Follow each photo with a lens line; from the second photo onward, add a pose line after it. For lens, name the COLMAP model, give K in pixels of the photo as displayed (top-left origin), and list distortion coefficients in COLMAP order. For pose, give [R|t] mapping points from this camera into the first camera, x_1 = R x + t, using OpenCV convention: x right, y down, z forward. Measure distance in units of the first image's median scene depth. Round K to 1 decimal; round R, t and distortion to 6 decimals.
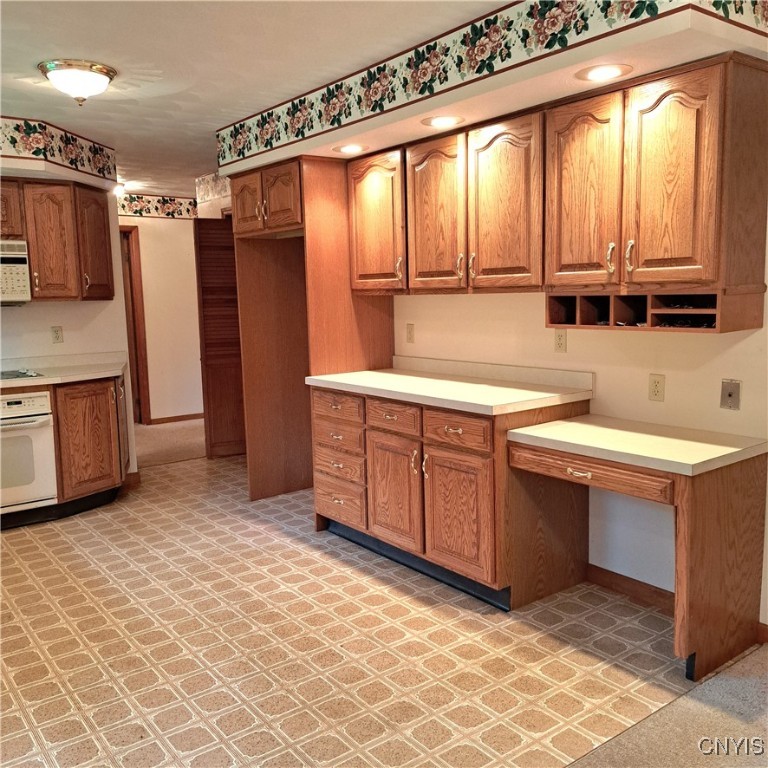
lens RADIAL K [[717.0, 0, 384.0], [0, 717.0, 384.0], [0, 0, 1]] dist [0.082149, -0.124046]
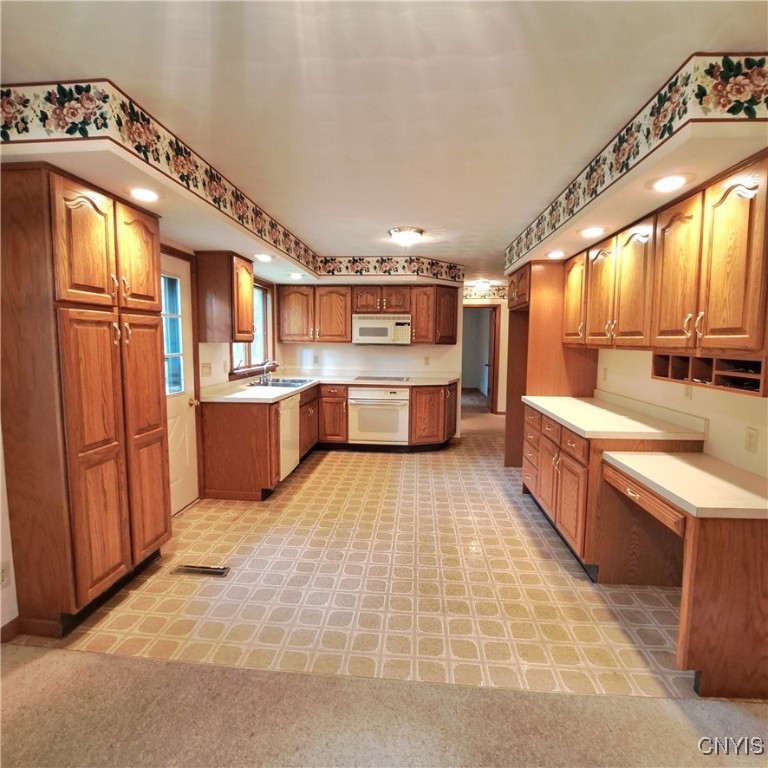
lens RADIAL K [[411.1, 0, 385.0], [0, 411.1, 378.6], [0, 0, 1]] dist [-0.020807, -0.001233]
pose [[0.746387, 0.089953, -0.659405, 0.331792], [-0.109772, 0.993892, 0.011330, -0.032420], [0.656396, 0.063927, 0.751703, 0.130500]]
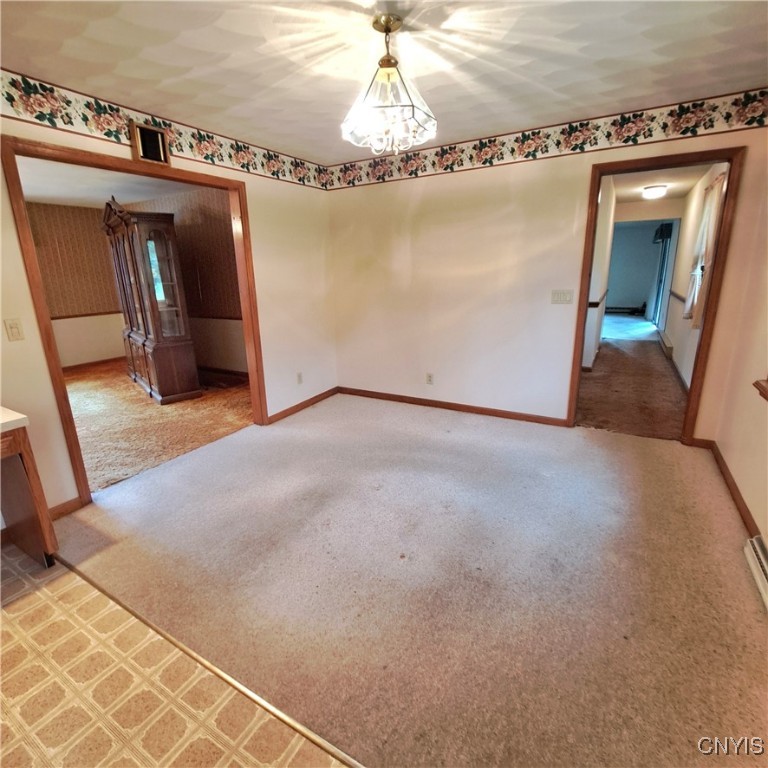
lens RADIAL K [[411.1, 0, 385.0], [0, 411.1, 378.6], [0, 0, 1]] dist [-0.020807, -0.001233]
pose [[-0.385095, -0.208056, 0.899119, -0.349512], [0.148343, 0.947633, 0.282817, -0.047749], [-0.910877, 0.242289, -0.334065, 0.455561]]
